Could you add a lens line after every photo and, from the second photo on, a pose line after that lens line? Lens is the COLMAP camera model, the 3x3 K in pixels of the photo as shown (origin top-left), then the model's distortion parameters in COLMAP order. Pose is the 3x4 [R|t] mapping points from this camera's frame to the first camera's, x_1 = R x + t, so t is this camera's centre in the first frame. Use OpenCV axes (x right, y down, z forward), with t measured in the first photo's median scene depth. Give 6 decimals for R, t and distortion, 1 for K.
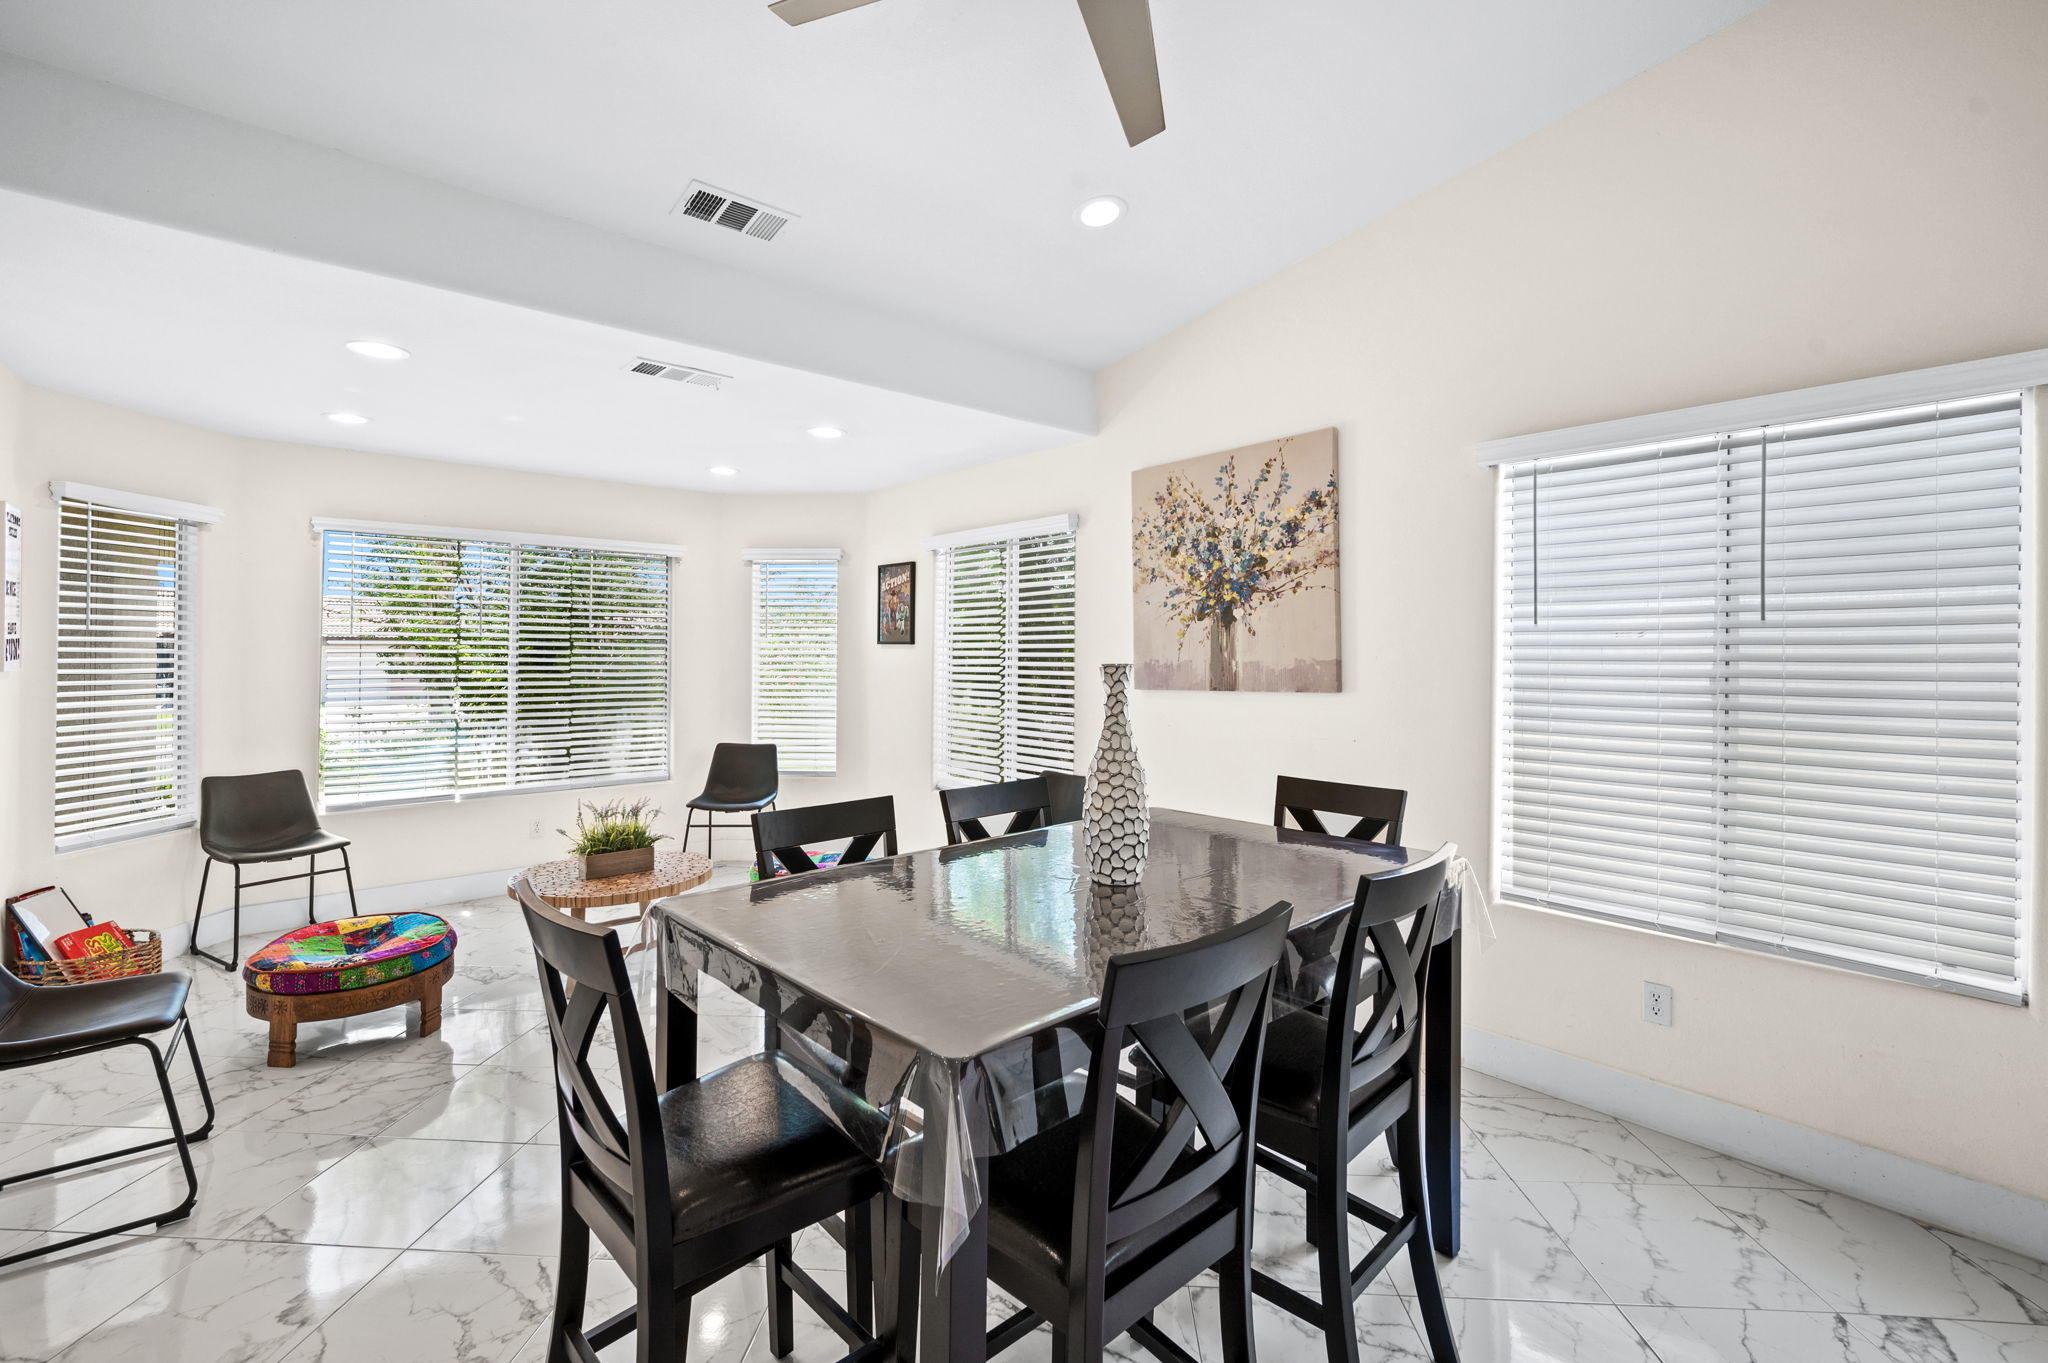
lens RADIAL K [[903.3, 0, 1026.4], [0, 903.3, 644.4], [0, 0, 1]] dist [-0.000040, -0.000246]
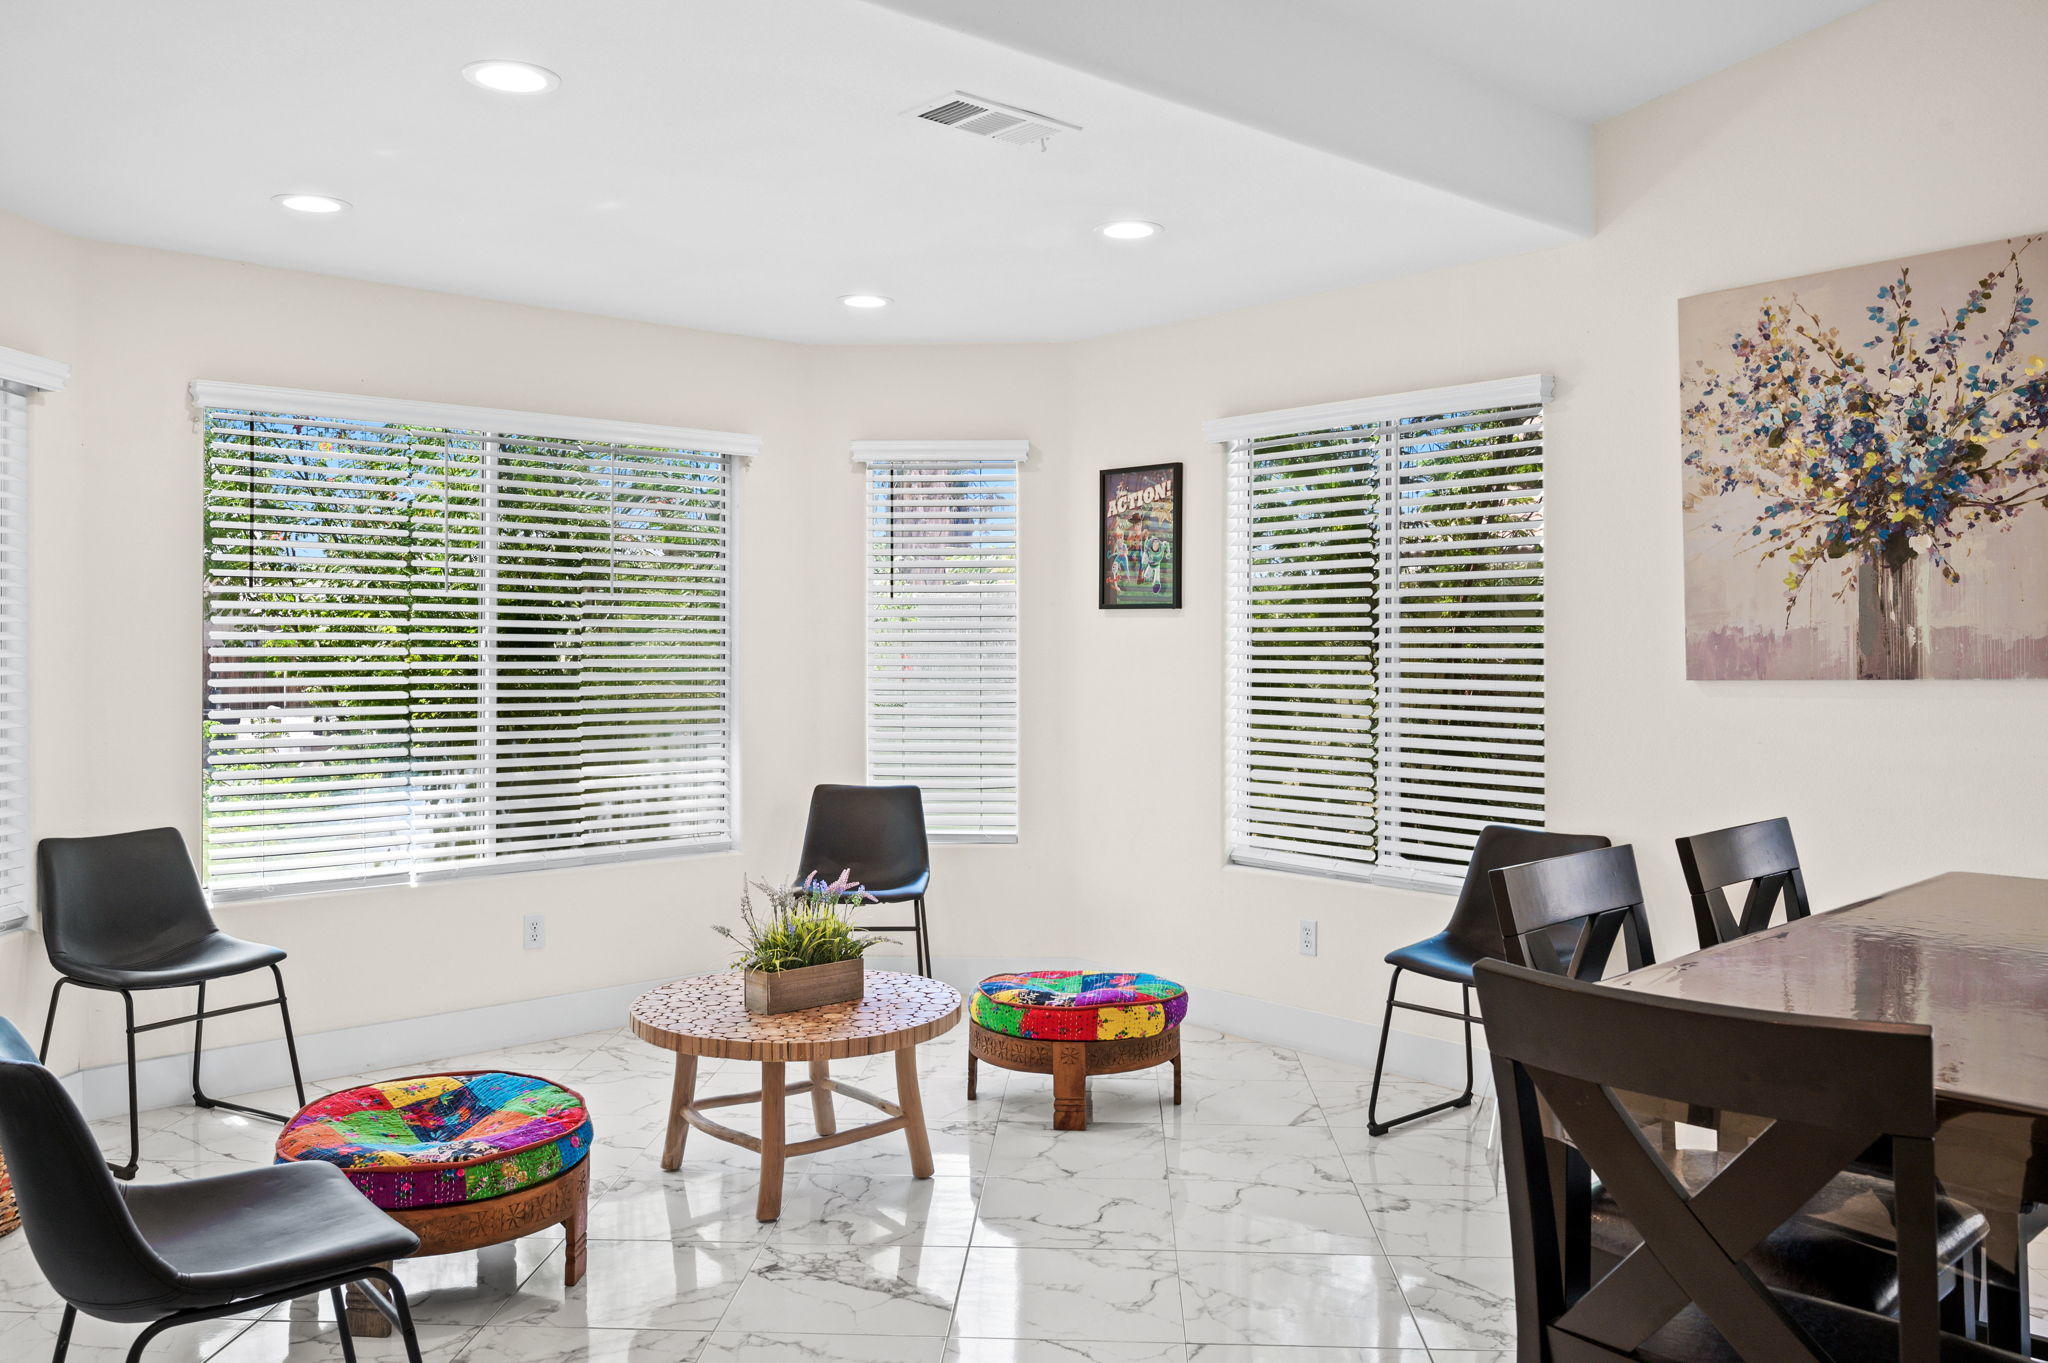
lens RADIAL K [[1611.2, 0, 1021.3], [0, 1611.2, 627.4], [0, 0, 1]] dist [-0.002204, 0.001246]
pose [[0.999960, -0.001746, 0.008716, -0.331782], [0.001757, 0.999998, -0.001225, 0.018232], [-0.008714, 0.001240, 0.999961, -0.014659]]
